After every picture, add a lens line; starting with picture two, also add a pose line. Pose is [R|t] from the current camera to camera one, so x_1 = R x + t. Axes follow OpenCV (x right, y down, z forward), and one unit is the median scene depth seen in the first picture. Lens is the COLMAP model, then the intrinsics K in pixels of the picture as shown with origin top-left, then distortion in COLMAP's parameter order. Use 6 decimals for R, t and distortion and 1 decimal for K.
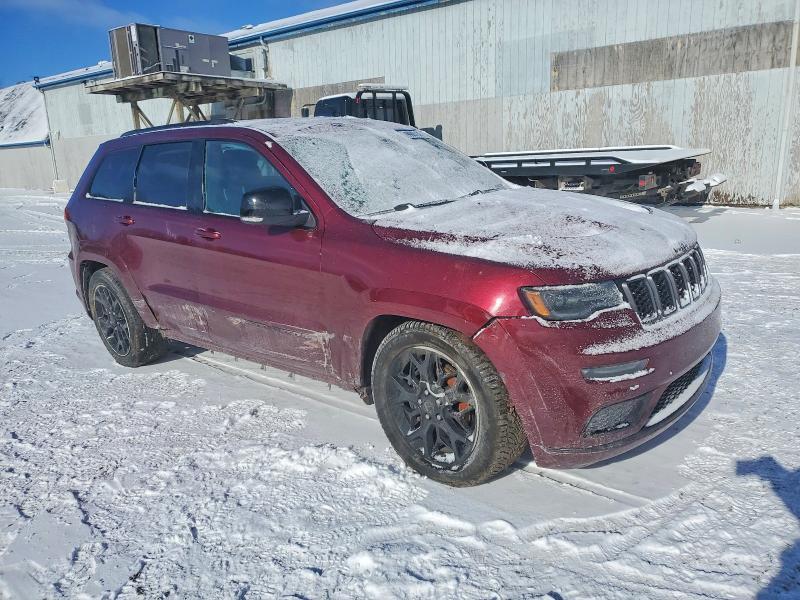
lens RADIAL K [[594.3, 0, 400.0], [0, 594.3, 300.0], [0, 0, 1]] dist [0.023406, -0.002113]
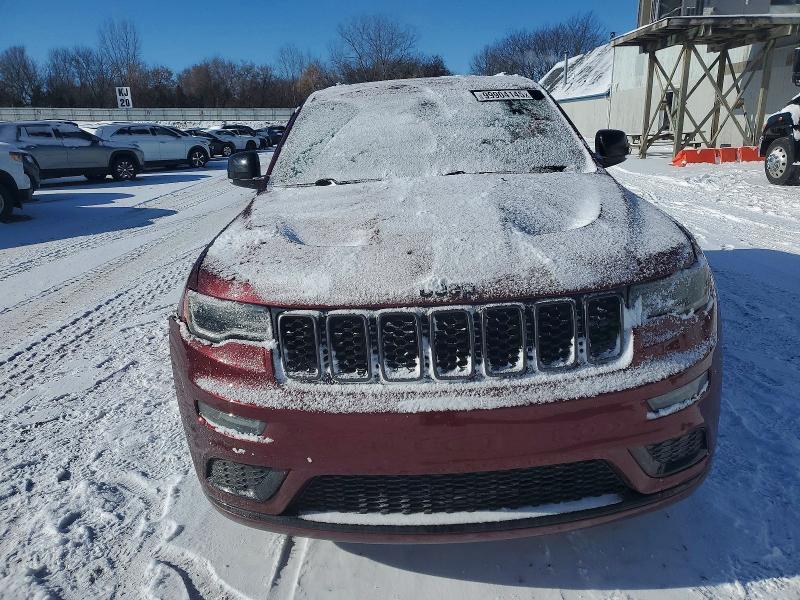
lens RADIAL K [[594.3, 0, 400.0], [0, 594.3, 300.0], [0, 0, 1]] dist [0.023406, -0.002113]
pose [[0.657416, 0.240125, -0.714244, 0.664202], [-0.185919, 0.970252, 0.155068, -0.125329], [0.730232, 0.030848, 0.682503, 0.411831]]
